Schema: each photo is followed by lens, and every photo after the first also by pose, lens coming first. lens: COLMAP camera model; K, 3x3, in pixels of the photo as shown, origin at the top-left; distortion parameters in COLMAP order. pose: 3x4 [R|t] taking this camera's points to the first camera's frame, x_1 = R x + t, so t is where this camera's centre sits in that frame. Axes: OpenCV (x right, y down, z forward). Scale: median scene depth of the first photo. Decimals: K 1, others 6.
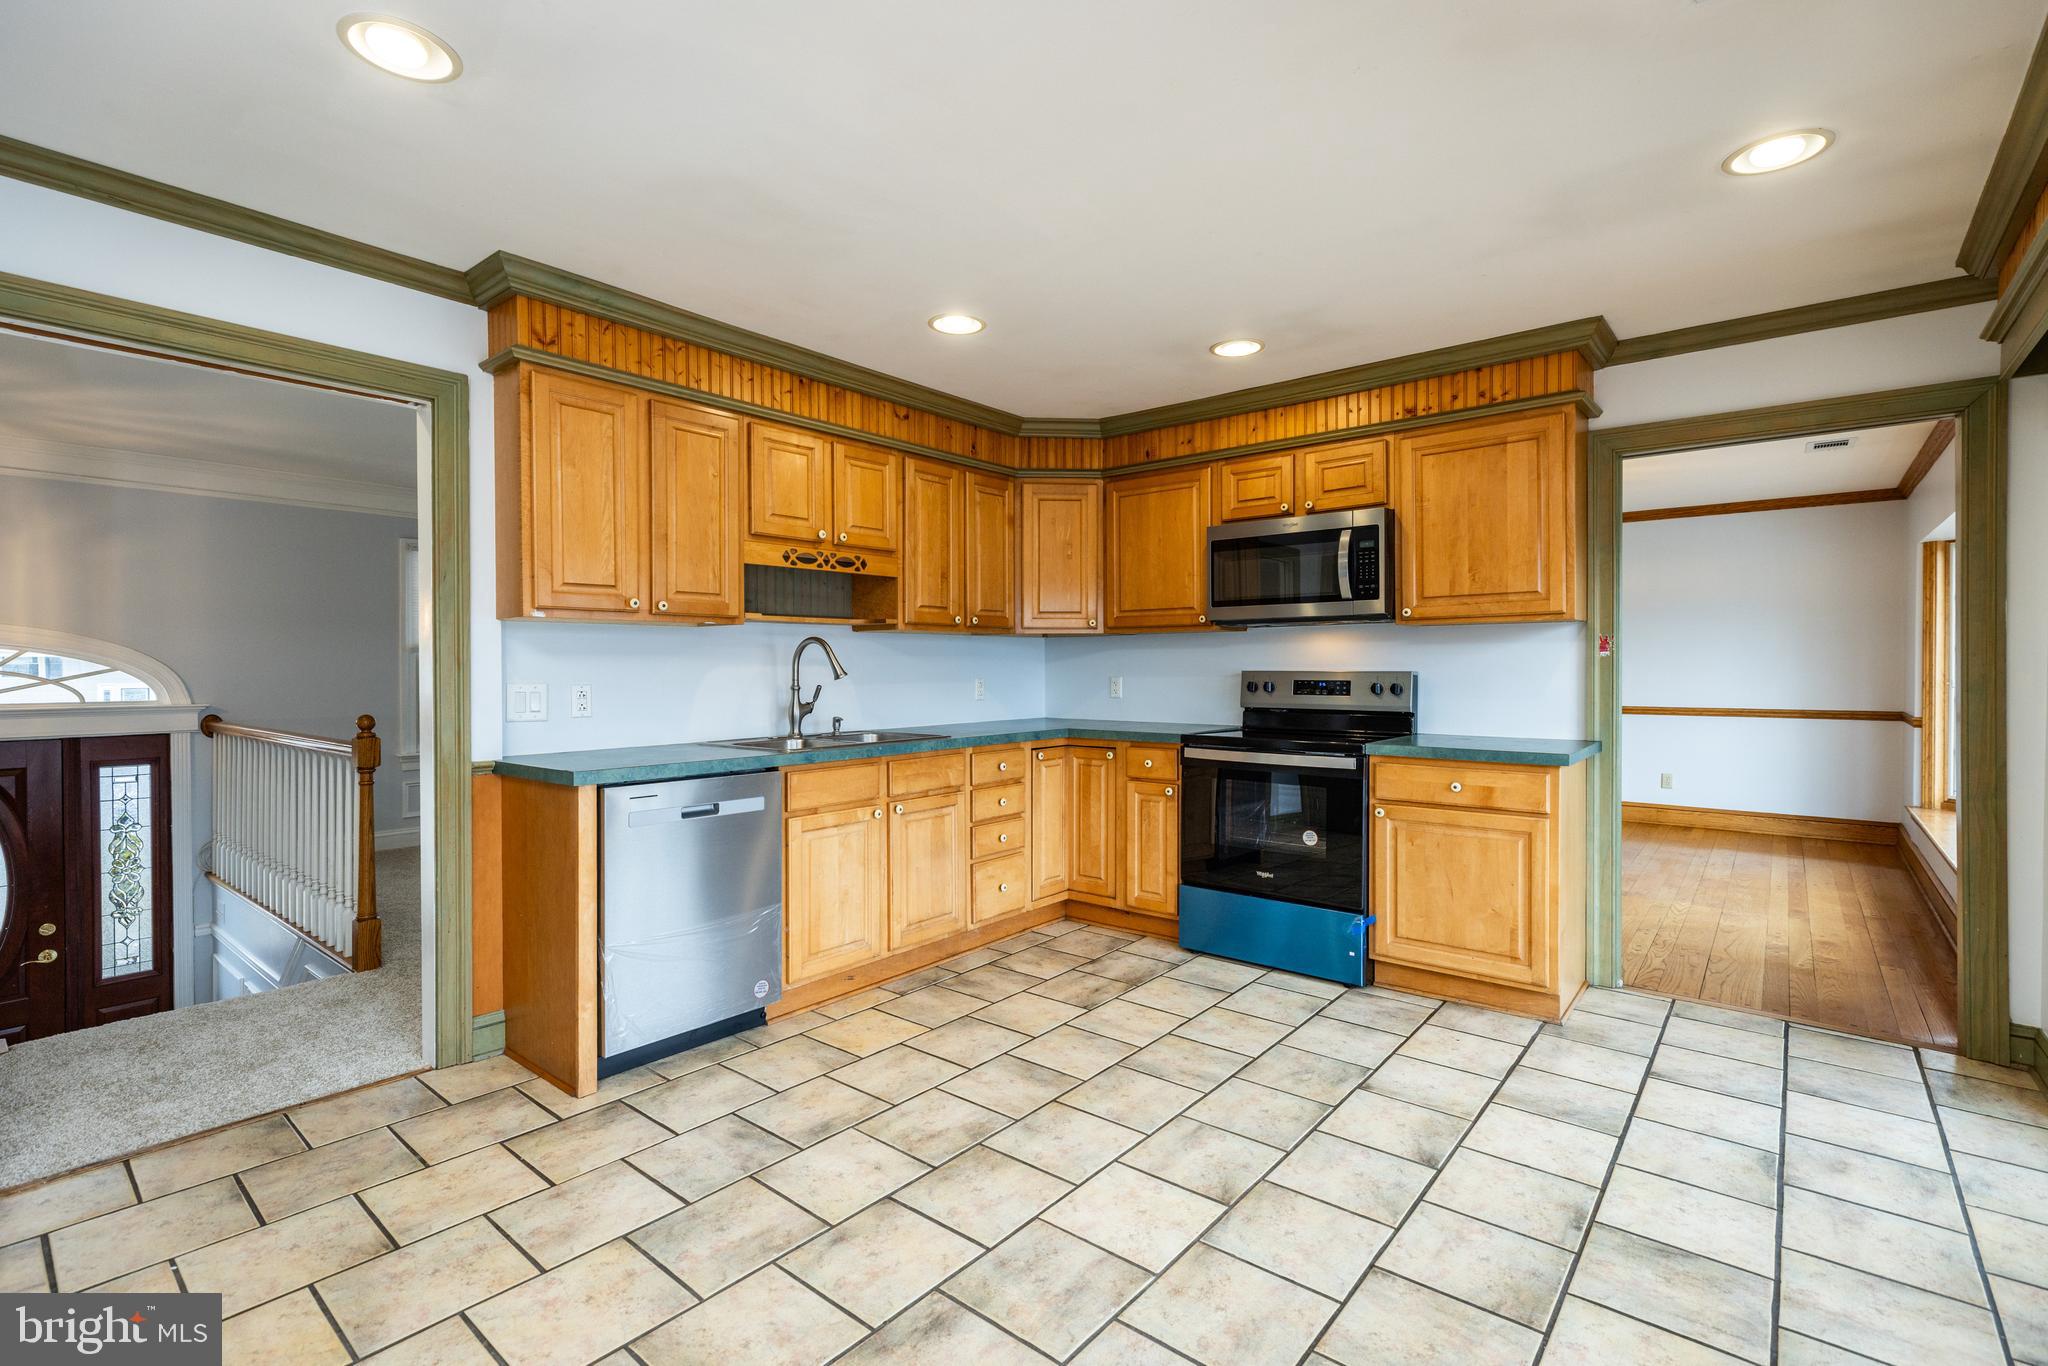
lens RADIAL K [[928.7, 0, 1014.0], [0, 928.7, 678.2], [0, 0, 1]] dist [0.002926, 0.000151]
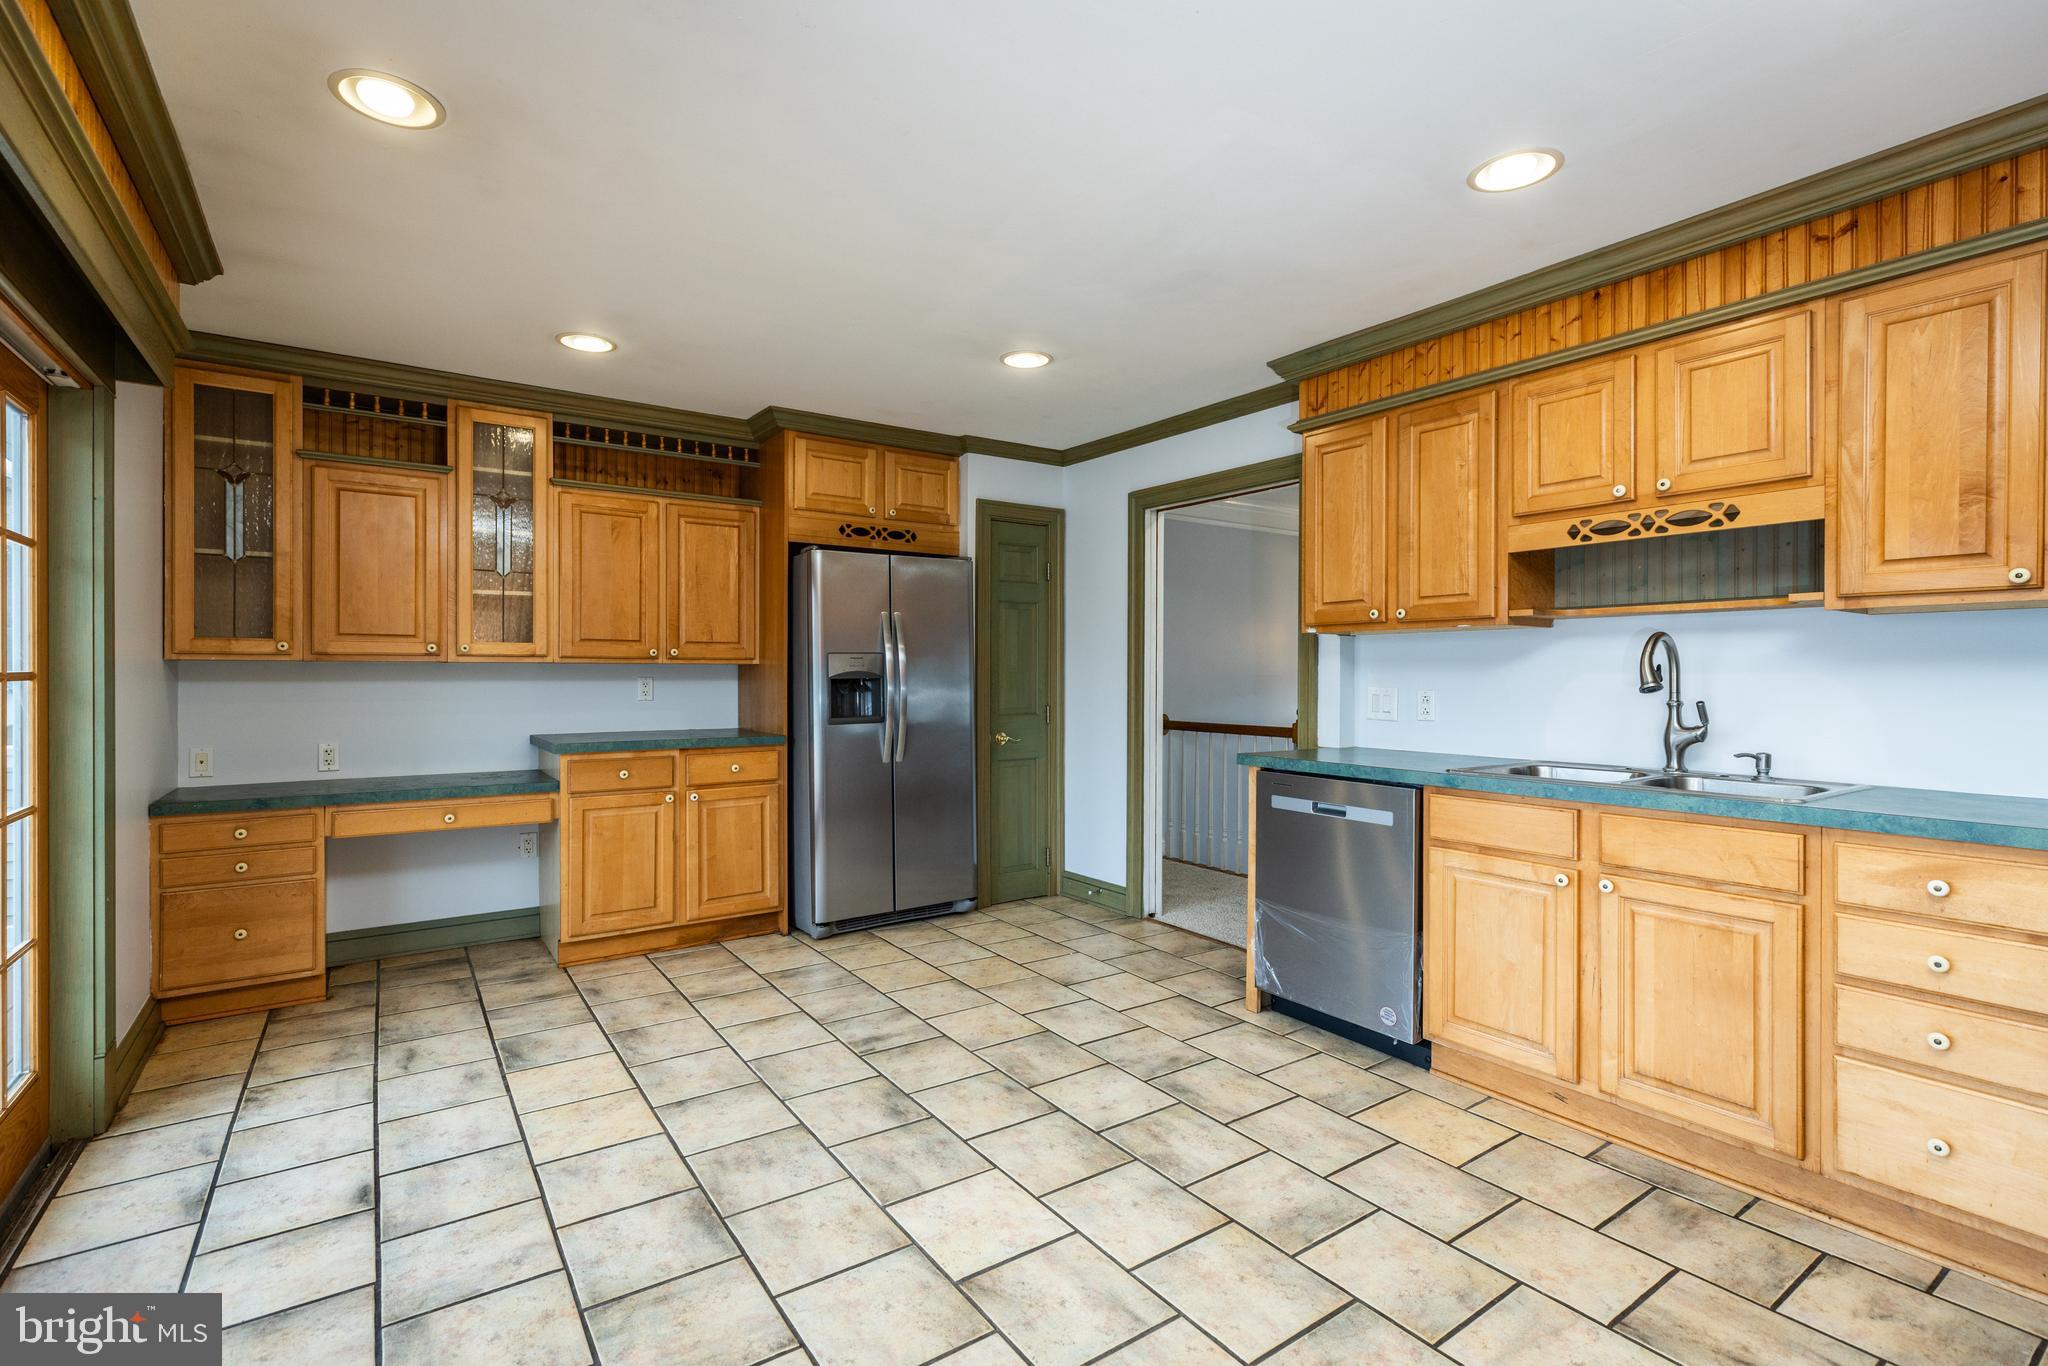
lens RADIAL K [[928.7, 0, 1014.0], [0, 928.7, 678.2], [0, 0, 1]] dist [0.002926, 0.000151]
pose [[-0.256682, 0.006072, -0.966477, 0.776074], [-0.014546, 0.999843, 0.010145, -0.011881], [0.966386, 0.016662, -0.256553, 0.922974]]
